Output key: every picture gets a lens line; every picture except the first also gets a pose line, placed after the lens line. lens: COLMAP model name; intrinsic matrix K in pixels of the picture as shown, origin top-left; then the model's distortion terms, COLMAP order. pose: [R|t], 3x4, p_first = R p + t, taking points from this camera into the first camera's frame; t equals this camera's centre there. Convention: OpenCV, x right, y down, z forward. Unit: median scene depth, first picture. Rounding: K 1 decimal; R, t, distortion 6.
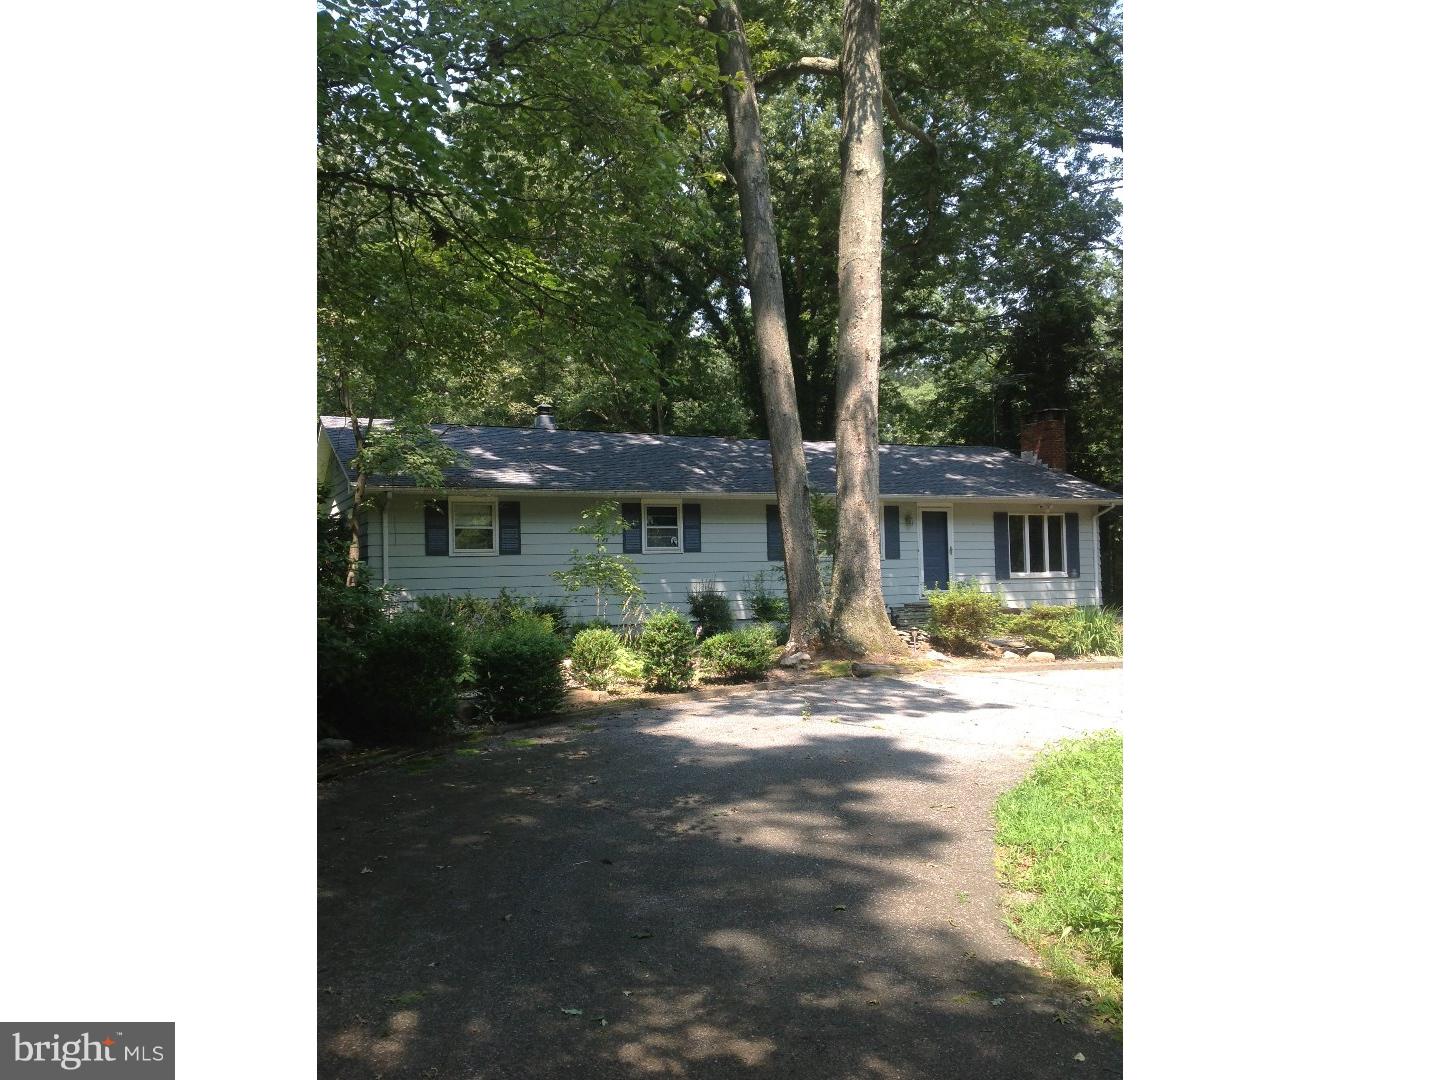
lens RADIAL K [[1011.5, 0, 754.6], [0, 1011.5, 539.9], [0, 0, 1]] dist [0.195178, -0.367427]
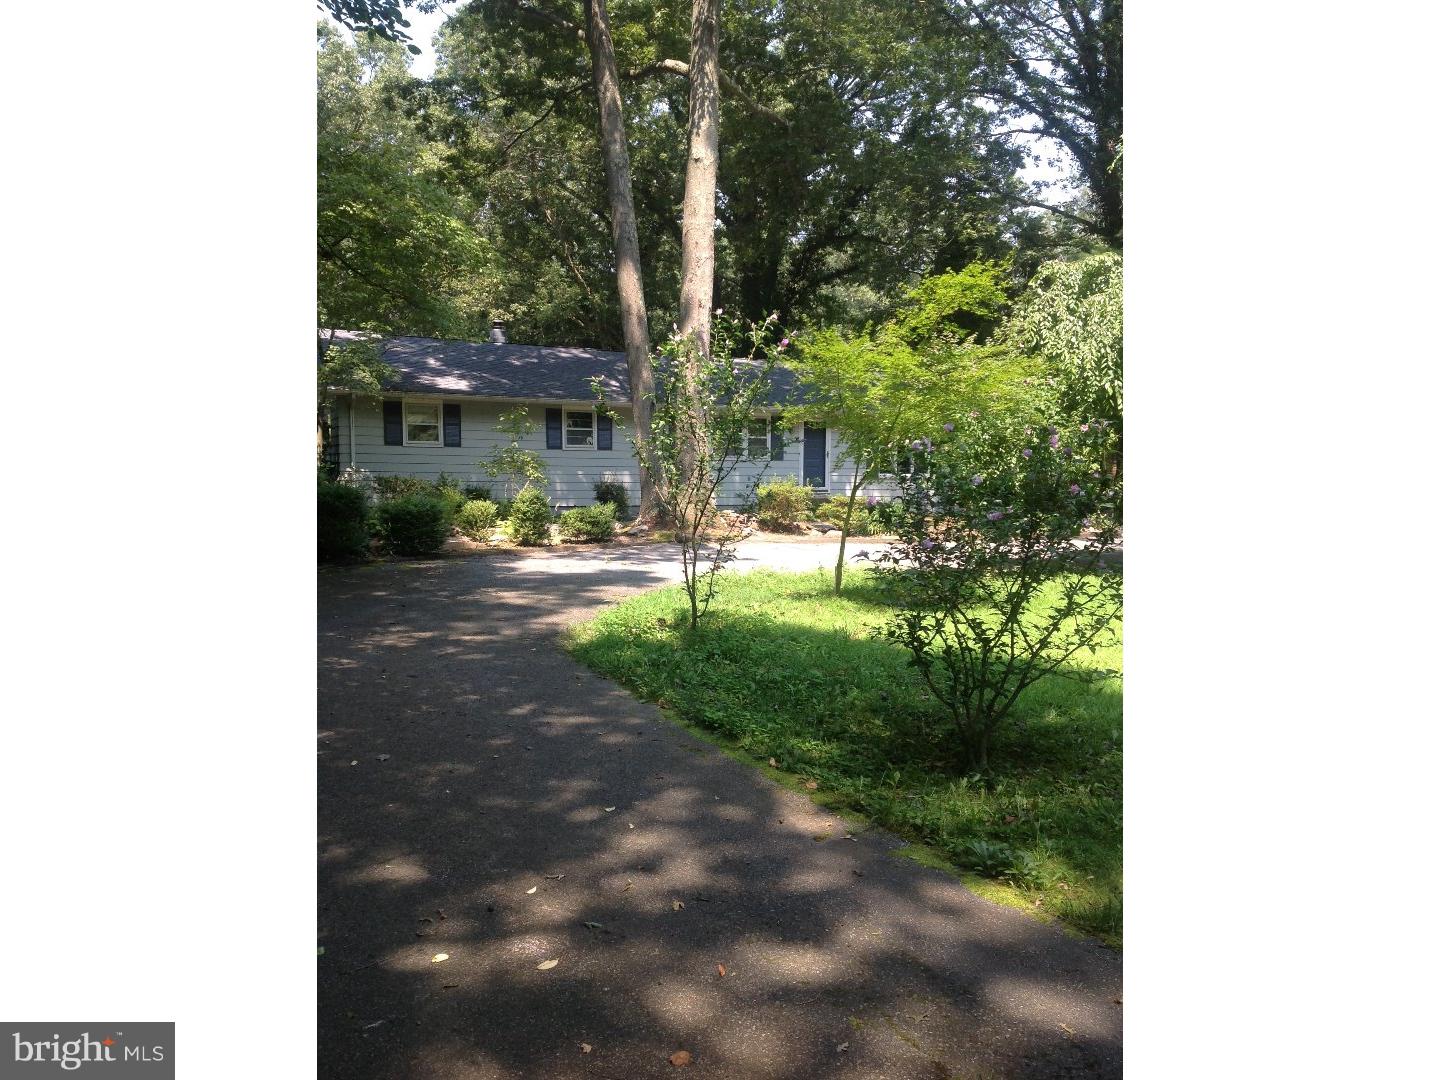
lens RADIAL K [[1011.5, 0, 754.6], [0, 1011.5, 539.9], [0, 0, 1]] dist [0.195178, -0.367427]
pose [[0.999353, 0.029613, -0.020424, 0.181803], [-0.027501, 0.994911, 0.096930, -0.004651], [0.023191, -0.096306, 0.995082, -0.292740]]
